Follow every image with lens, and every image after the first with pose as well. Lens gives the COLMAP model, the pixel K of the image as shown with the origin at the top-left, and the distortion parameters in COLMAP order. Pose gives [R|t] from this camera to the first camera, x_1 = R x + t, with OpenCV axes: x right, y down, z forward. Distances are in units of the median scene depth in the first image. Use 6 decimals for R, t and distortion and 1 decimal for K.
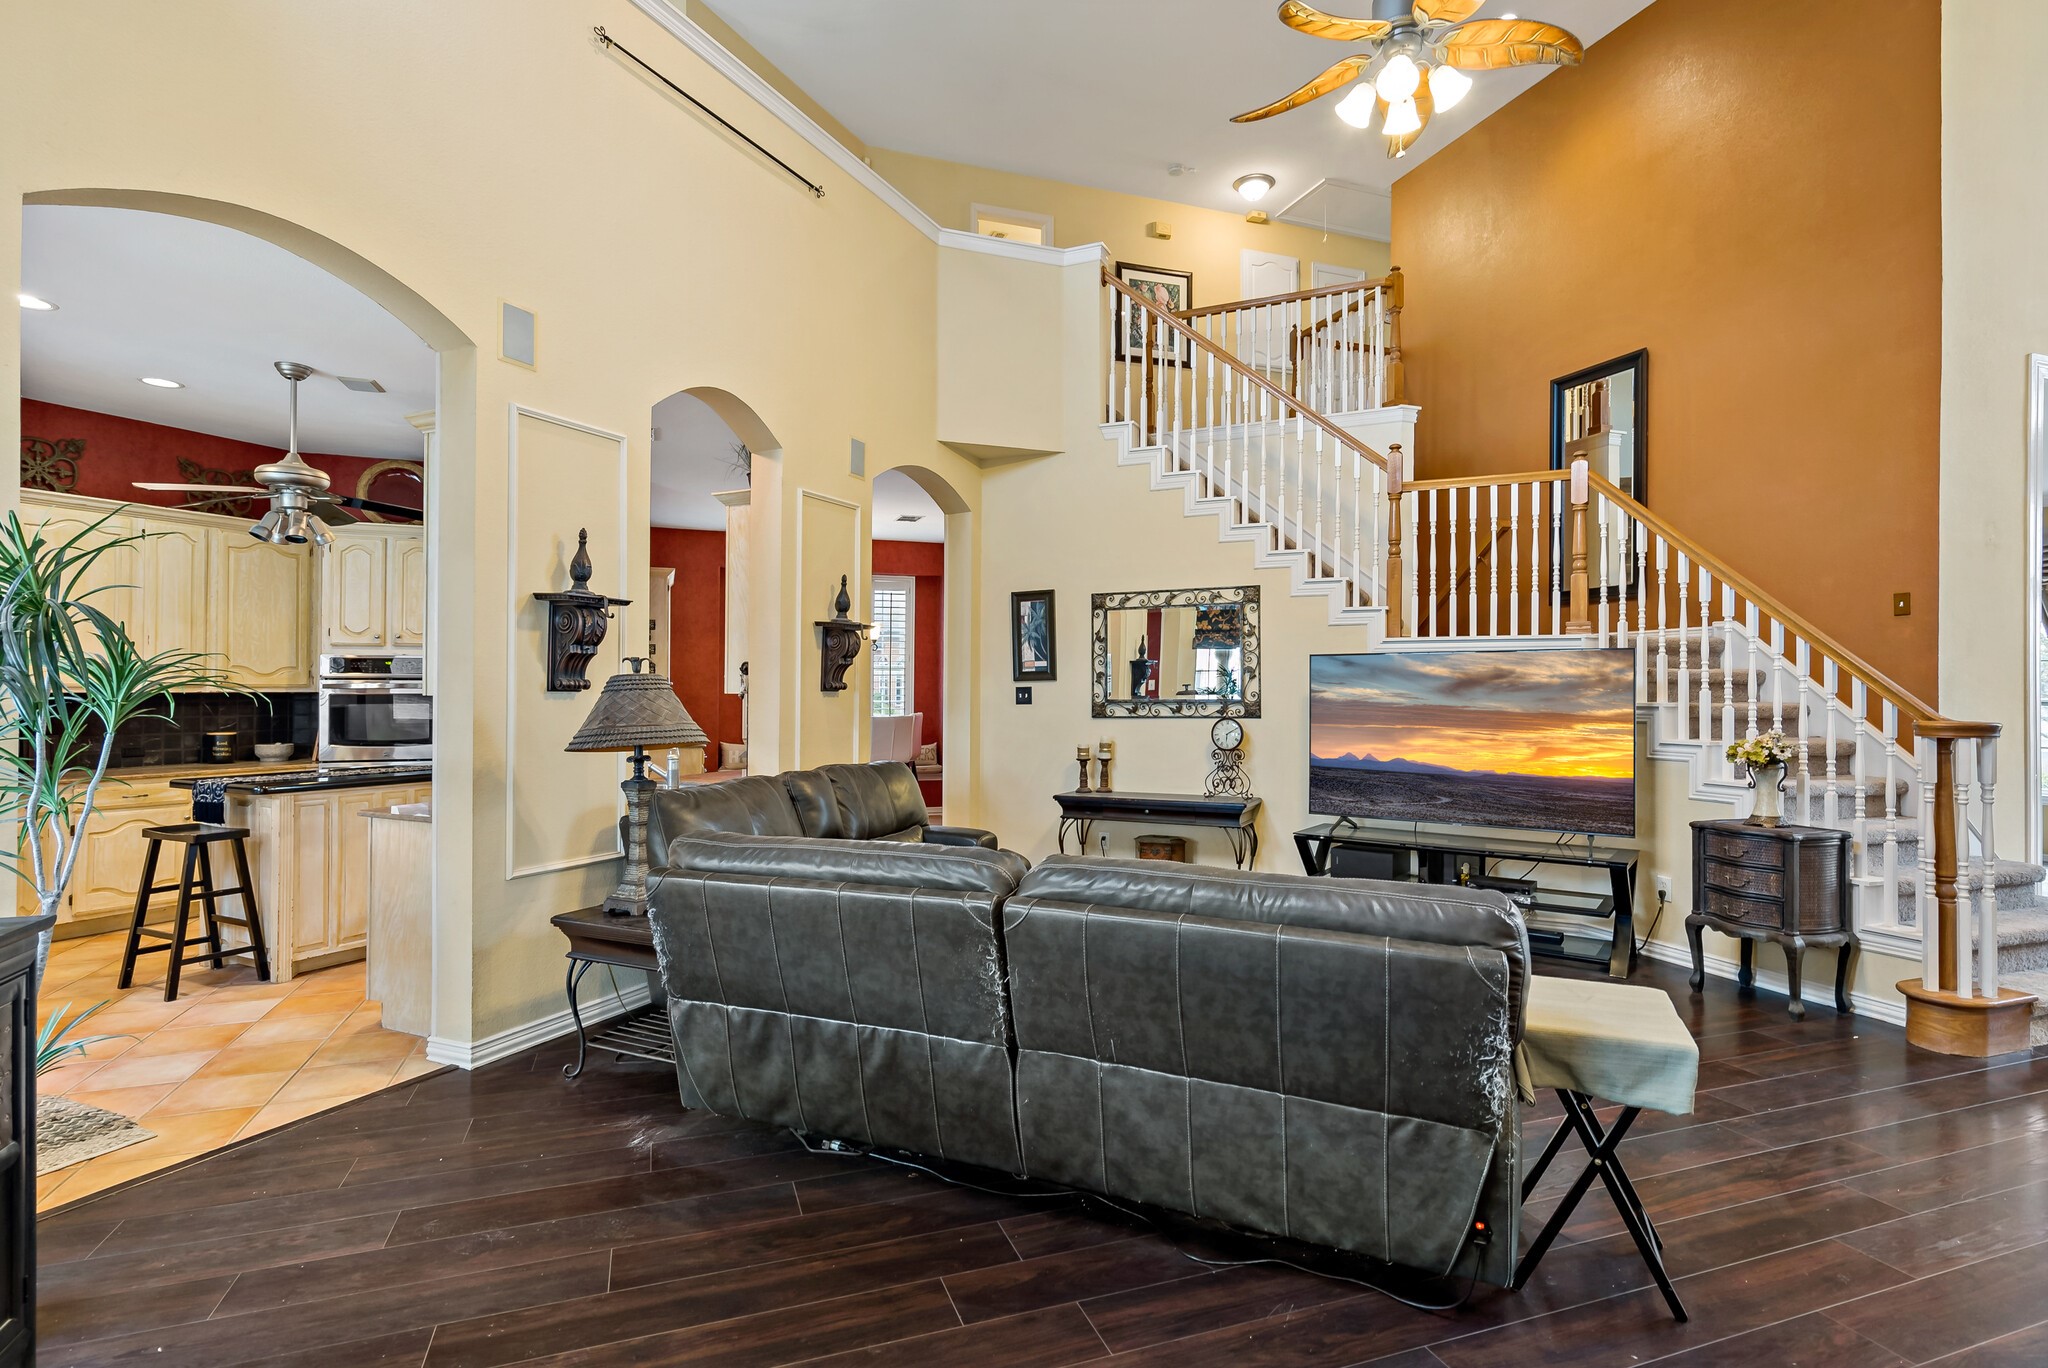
lens RADIAL K [[998.0, 0, 1024.0], [0, 998.0, 684.0], [0, 0, 1]] dist [-0.000584, -0.000555]
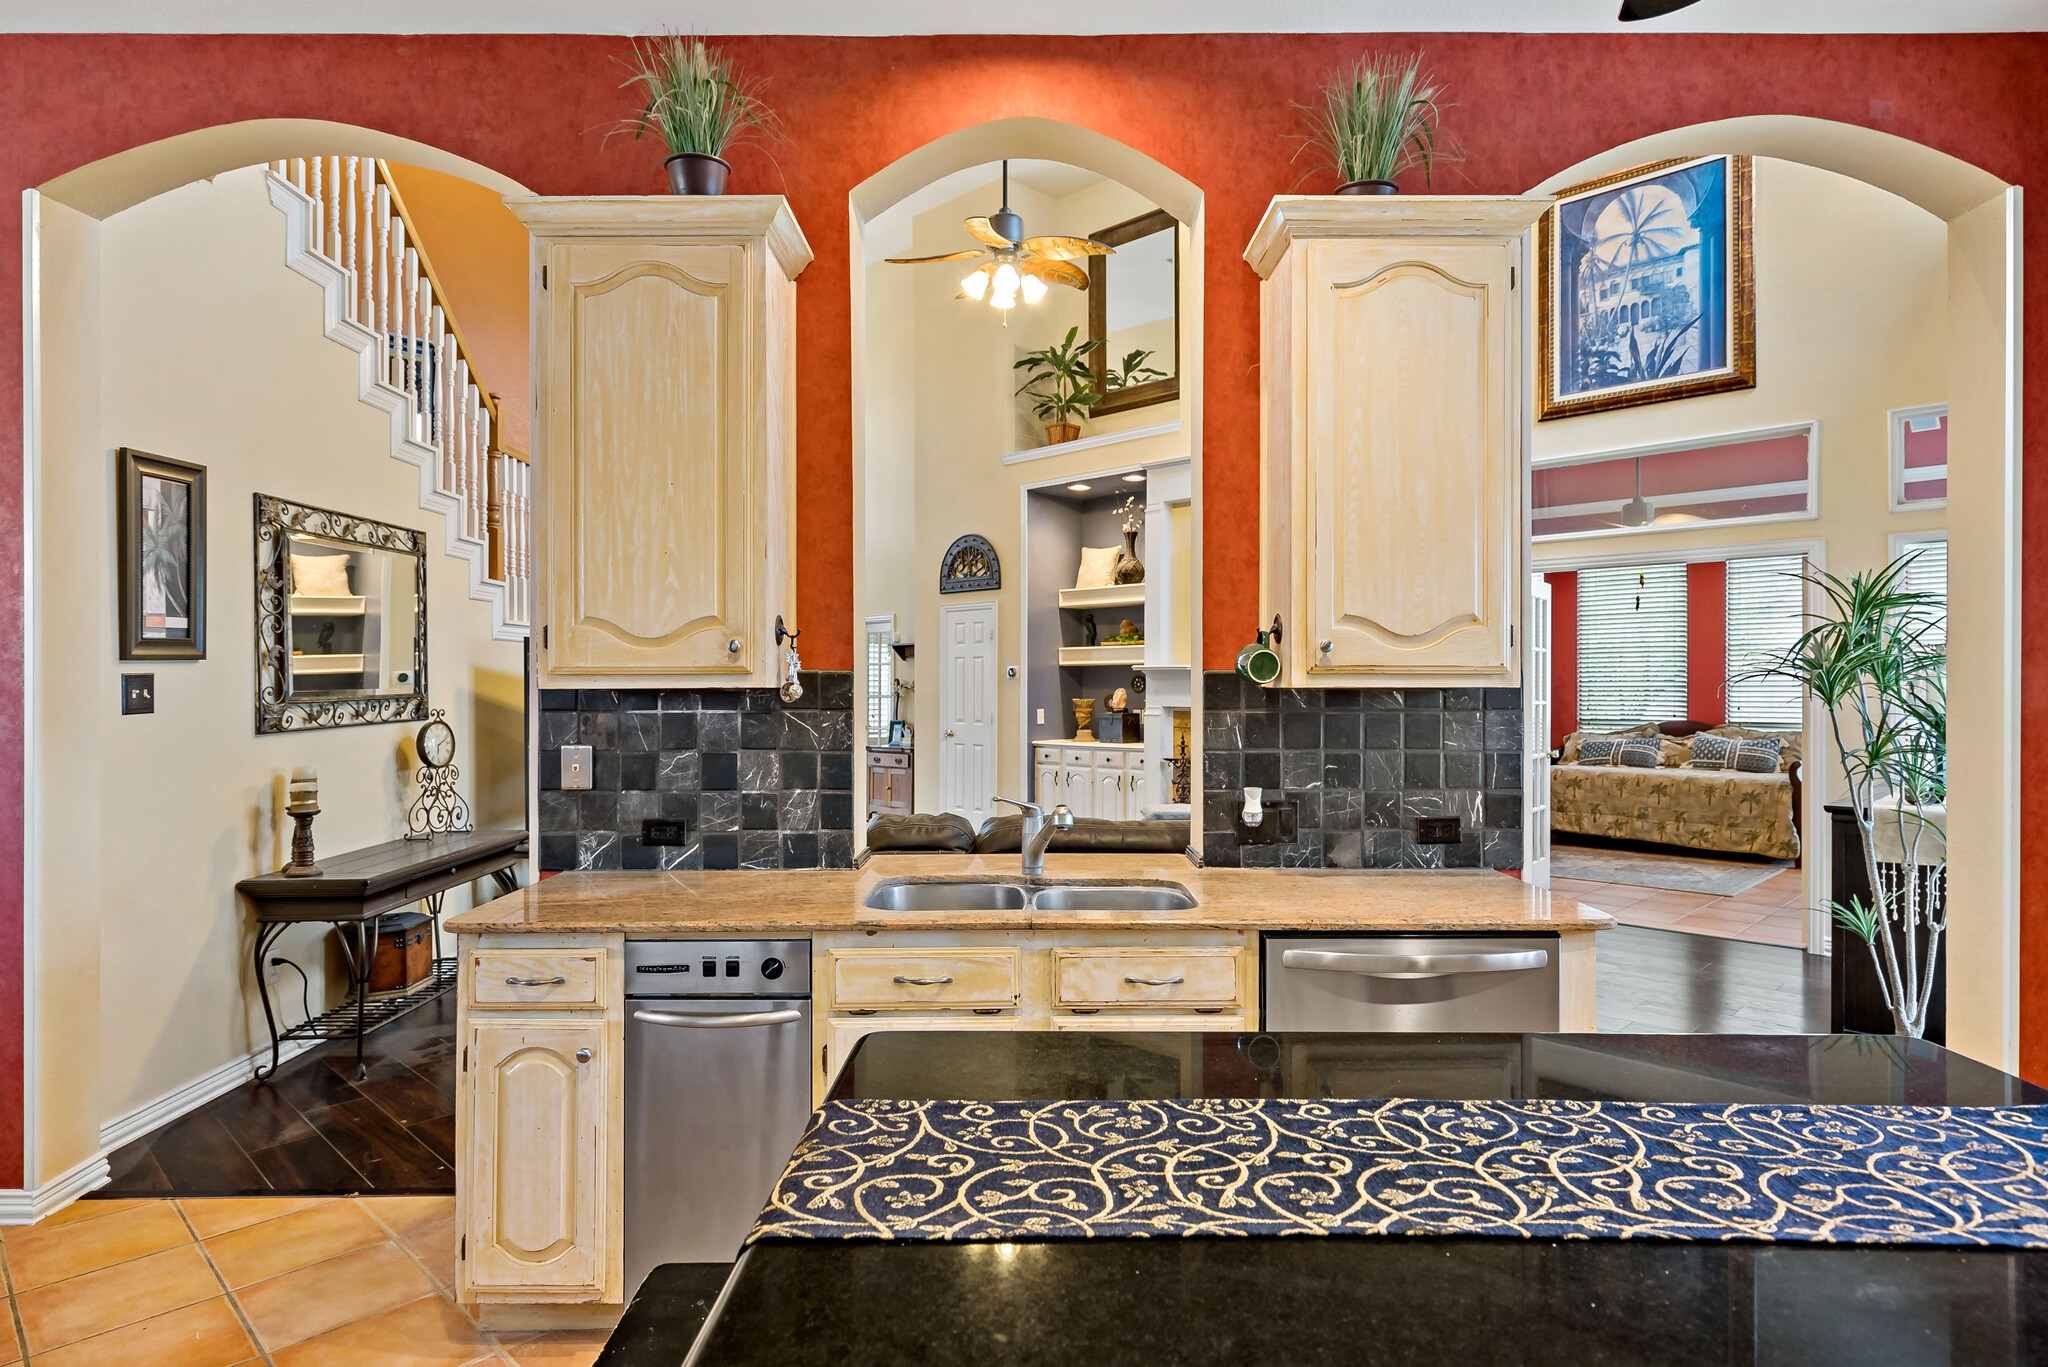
lens RADIAL K [[1140.8, 0, 1024.0], [0, 1140.8, 683.5], [0, 0, 1]] dist [0.004672, 0.001859]
pose [[-0.422681, -0.004054, 0.906269, -0.671073], [-0.005234, 0.999984, 0.002032, 0.004647], [-0.906263, -0.003884, -0.422696, 0.947887]]
